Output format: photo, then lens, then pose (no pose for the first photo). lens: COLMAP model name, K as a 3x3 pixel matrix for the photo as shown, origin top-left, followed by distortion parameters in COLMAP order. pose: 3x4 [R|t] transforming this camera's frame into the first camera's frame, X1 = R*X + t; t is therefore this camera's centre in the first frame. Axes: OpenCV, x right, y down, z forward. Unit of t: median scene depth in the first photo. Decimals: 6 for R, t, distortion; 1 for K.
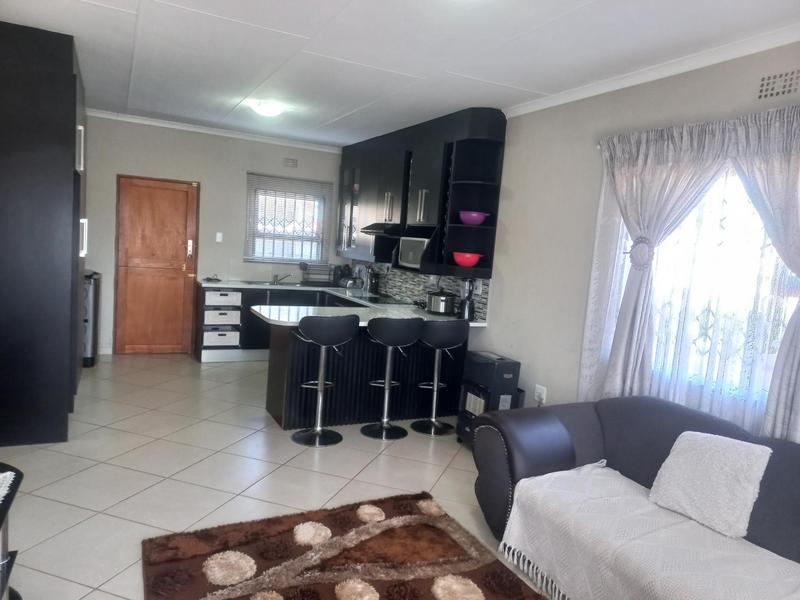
lens RADIAL K [[571.7, 0, 400.0], [0, 571.7, 300.0], [0, 0, 1]] dist [0.004622, 0.000203]
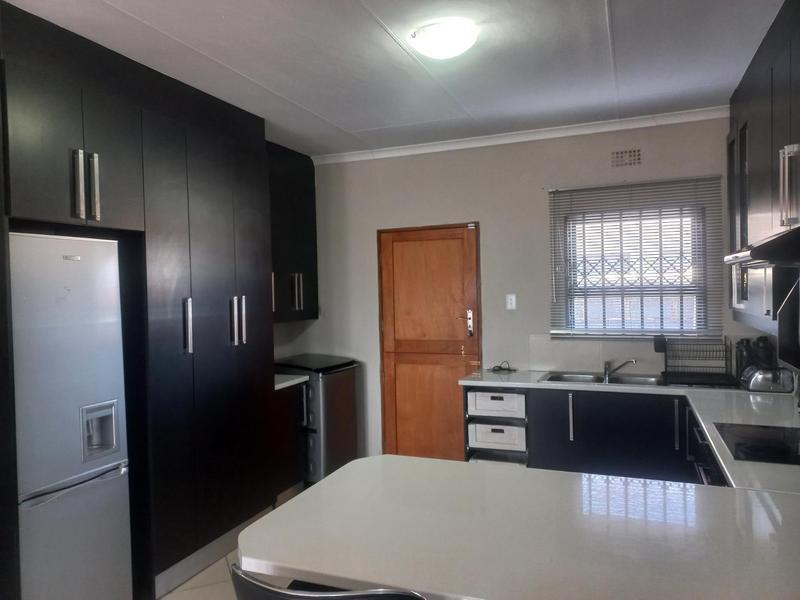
lens RADIAL K [[571.7, 0, 400.0], [0, 571.7, 300.0], [0, 0, 1]] dist [0.004622, 0.000203]
pose [[0.644458, -0.082665, -0.760158, 0.081536], [-0.005534, 0.993609, -0.112744, -0.040427], [0.764620, 0.076866, 0.639882, 0.505639]]
